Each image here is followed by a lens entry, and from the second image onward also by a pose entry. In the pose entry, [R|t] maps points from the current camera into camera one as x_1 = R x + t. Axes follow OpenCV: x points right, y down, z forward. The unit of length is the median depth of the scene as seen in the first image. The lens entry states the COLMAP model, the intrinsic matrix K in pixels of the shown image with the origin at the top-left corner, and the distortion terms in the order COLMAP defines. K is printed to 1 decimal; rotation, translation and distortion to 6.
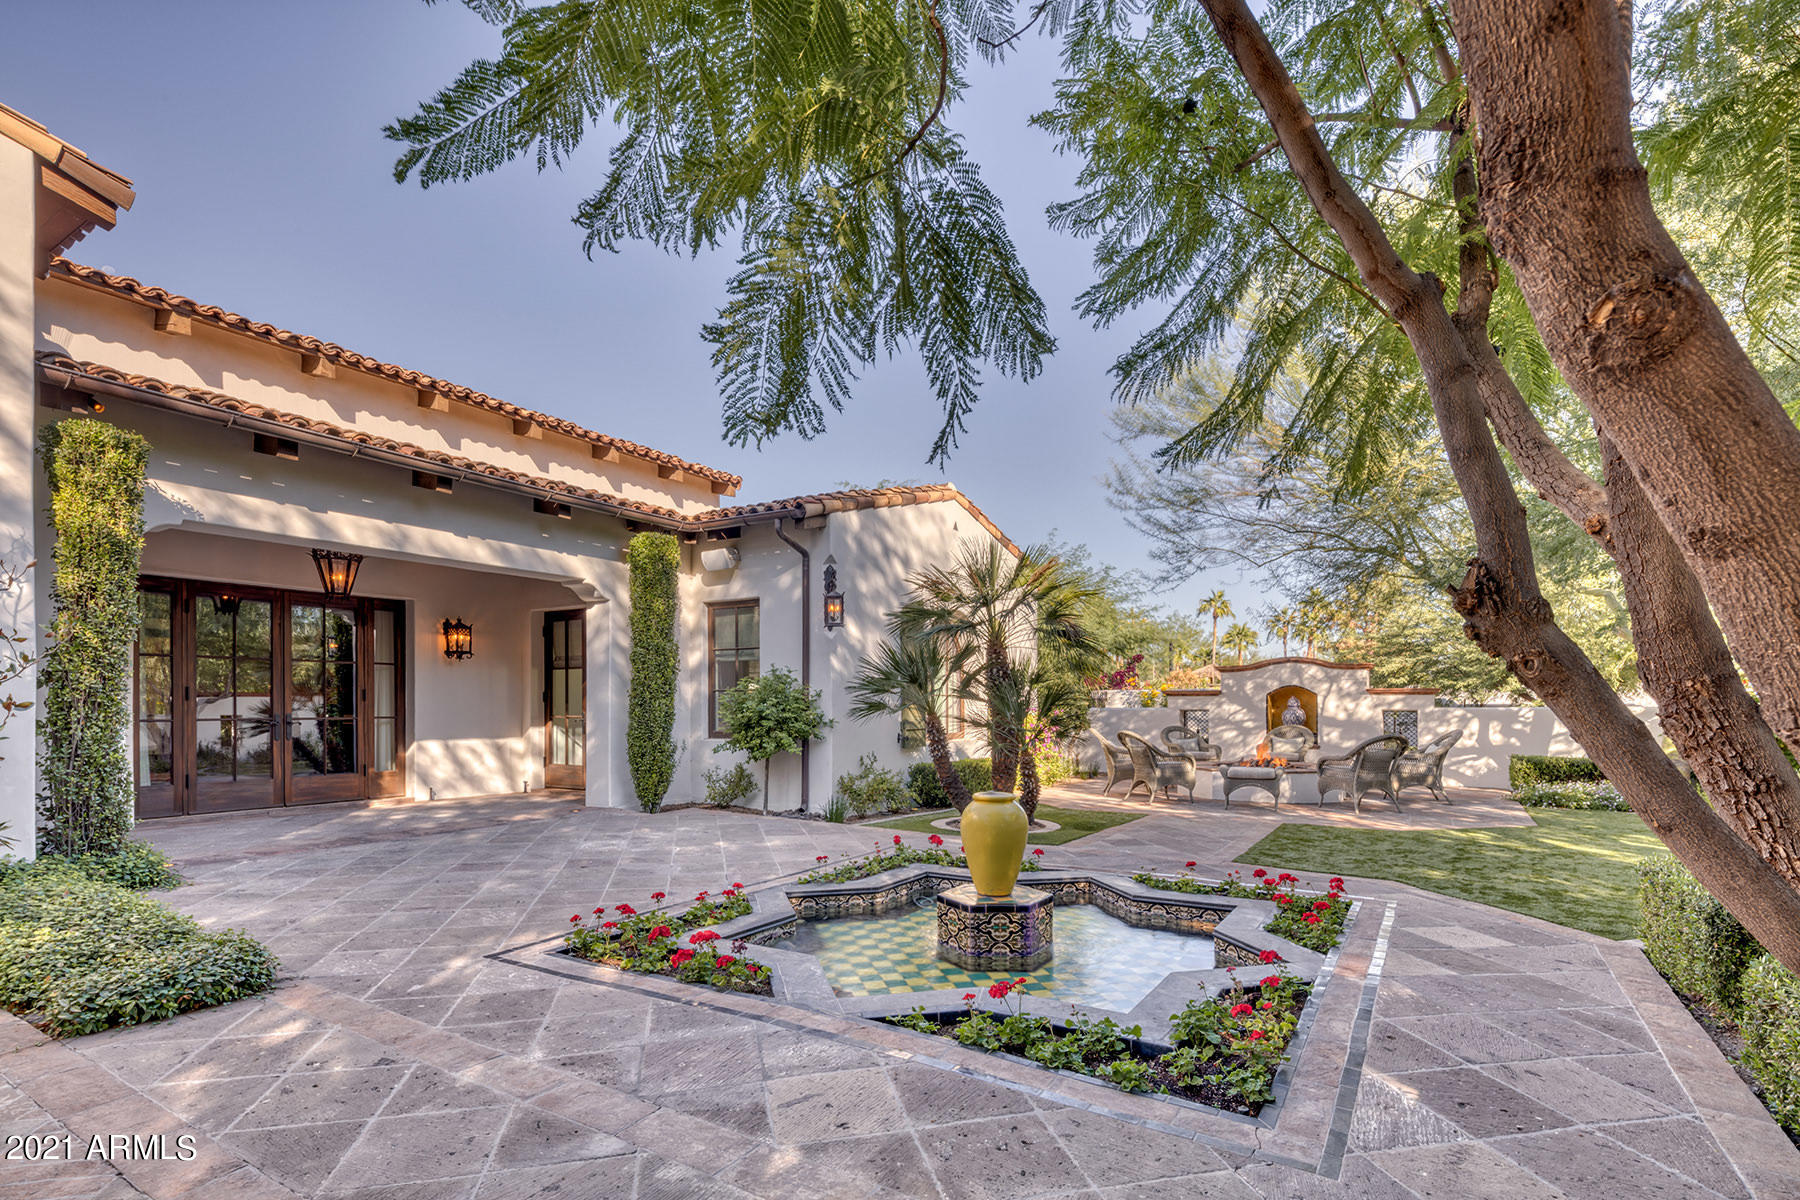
lens RADIAL K [[864.9, 0, 899.2], [0, 864.9, 707.2], [0, 0, 1]] dist [0.001385, -0.000016]
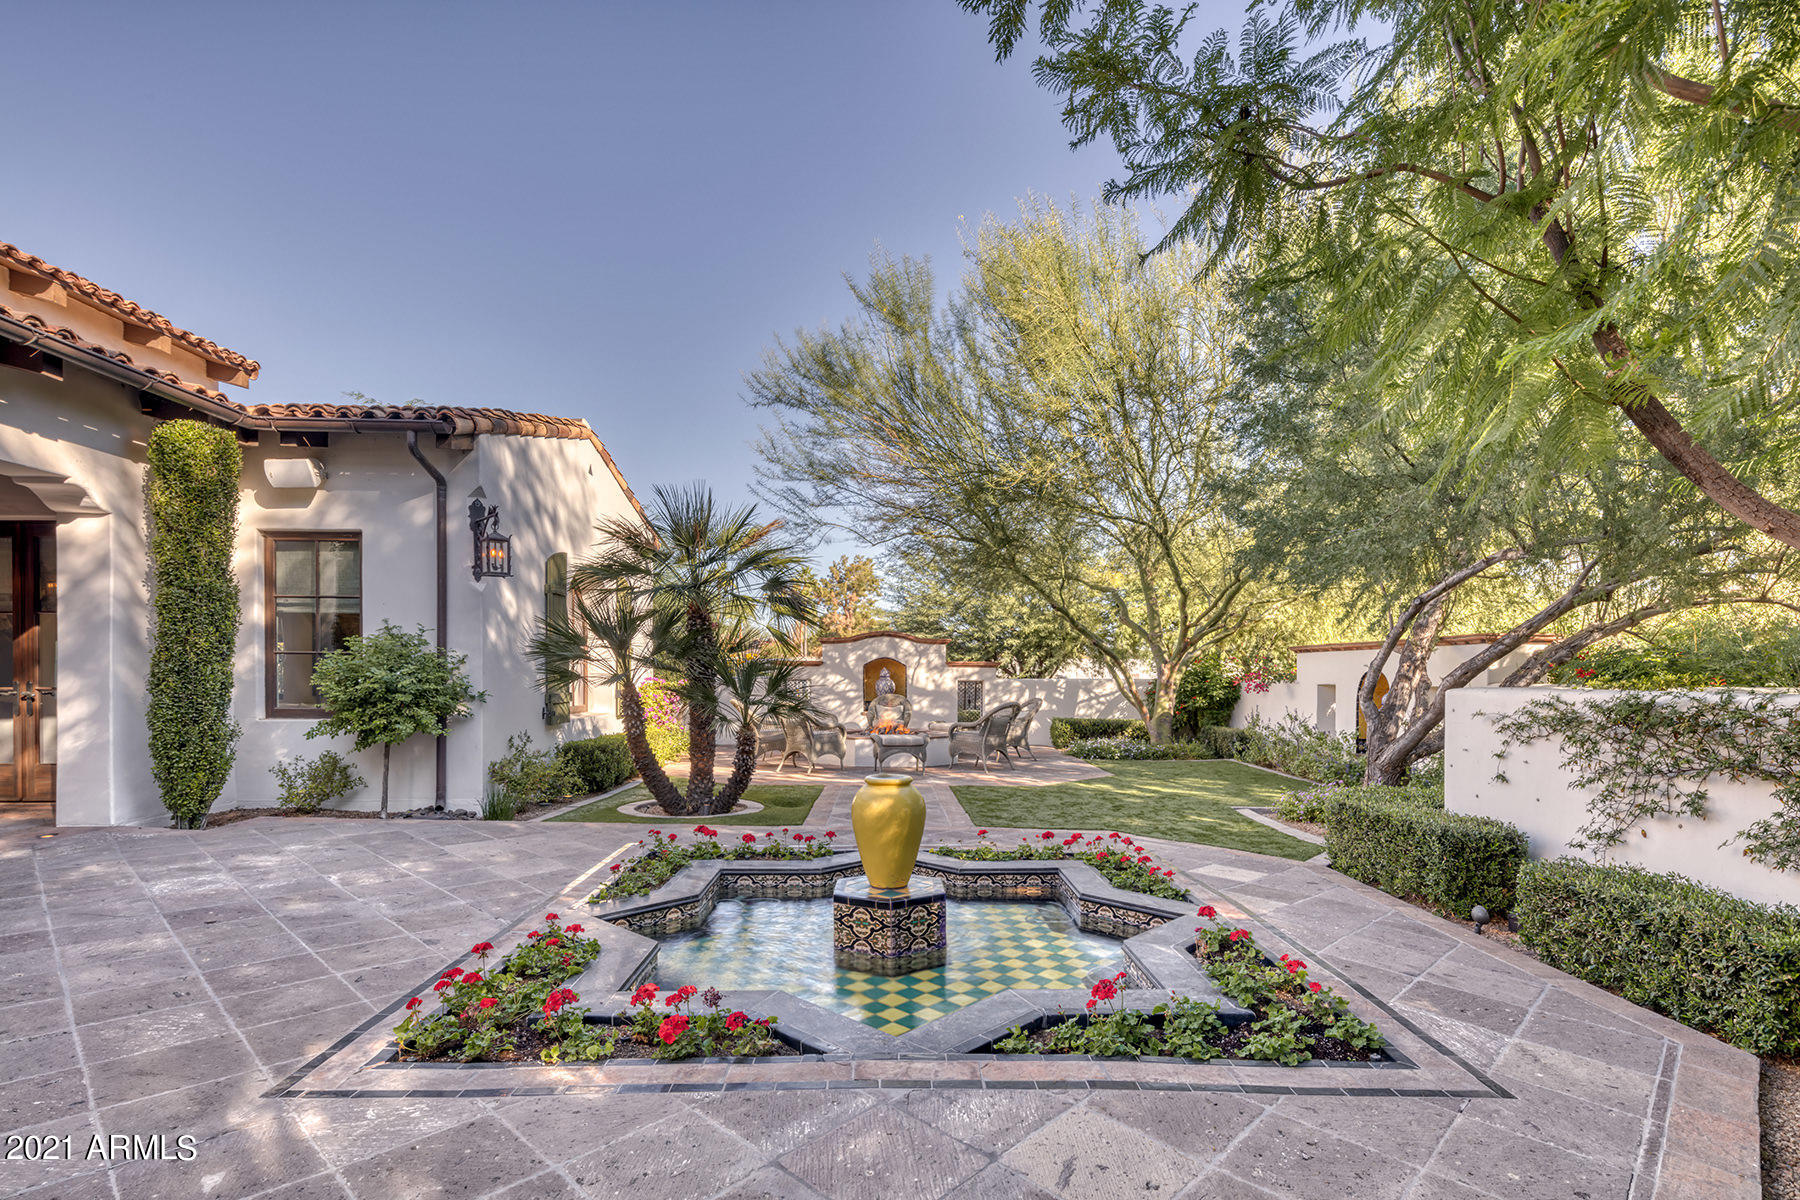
lens RADIAL K [[868.6, 0, 902.1], [0, 868.6, 685.3], [0, 0, 1]] dist [-0.001307, -0.001665]
pose [[0.838761, 0.000293, 0.544499, -0.185334], [-0.006457, 0.999935, 0.009408, -0.002176], [-0.544461, -0.011407, 0.838709, 0.110472]]
